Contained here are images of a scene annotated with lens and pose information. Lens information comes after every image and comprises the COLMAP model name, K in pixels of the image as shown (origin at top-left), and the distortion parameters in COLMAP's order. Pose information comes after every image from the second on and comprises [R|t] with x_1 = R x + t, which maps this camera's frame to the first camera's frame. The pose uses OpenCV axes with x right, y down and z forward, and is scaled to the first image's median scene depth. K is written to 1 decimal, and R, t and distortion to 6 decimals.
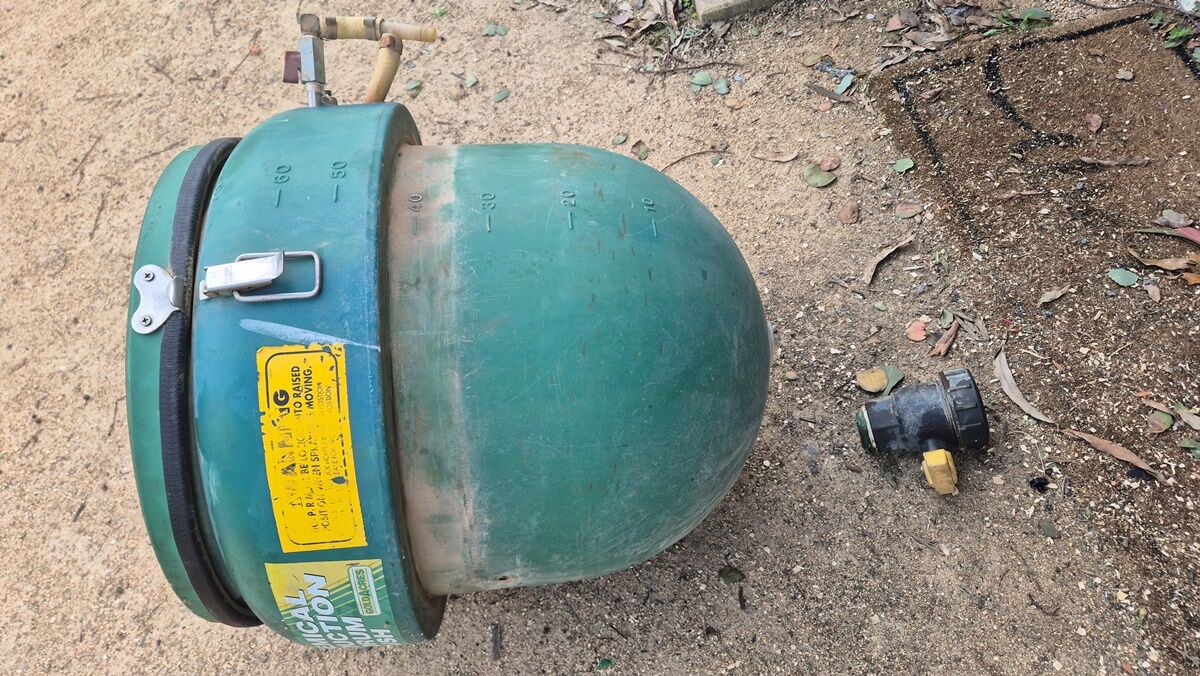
lens RADIAL K [[795.4, 0, 600.0], [0, 795.4, 338.0], [0, 0, 1]] dist [0.074954, -0.080460]
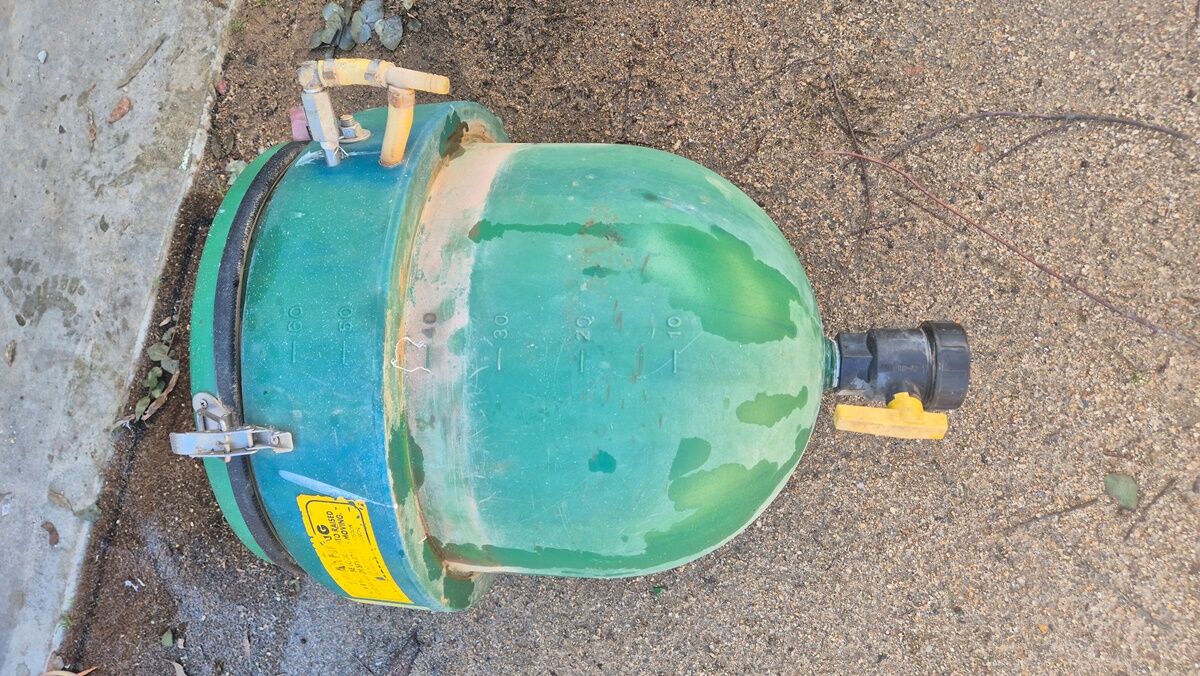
lens RADIAL K [[795.4, 0, 600.0], [0, 795.4, 338.0], [0, 0, 1]] dist [0.074954, -0.080460]
pose [[0.972536, 0.120037, -0.199413, 0.187673], [0.004017, 0.847969, 0.530031, -0.740602], [0.232719, -0.516275, 0.824198, 0.252632]]
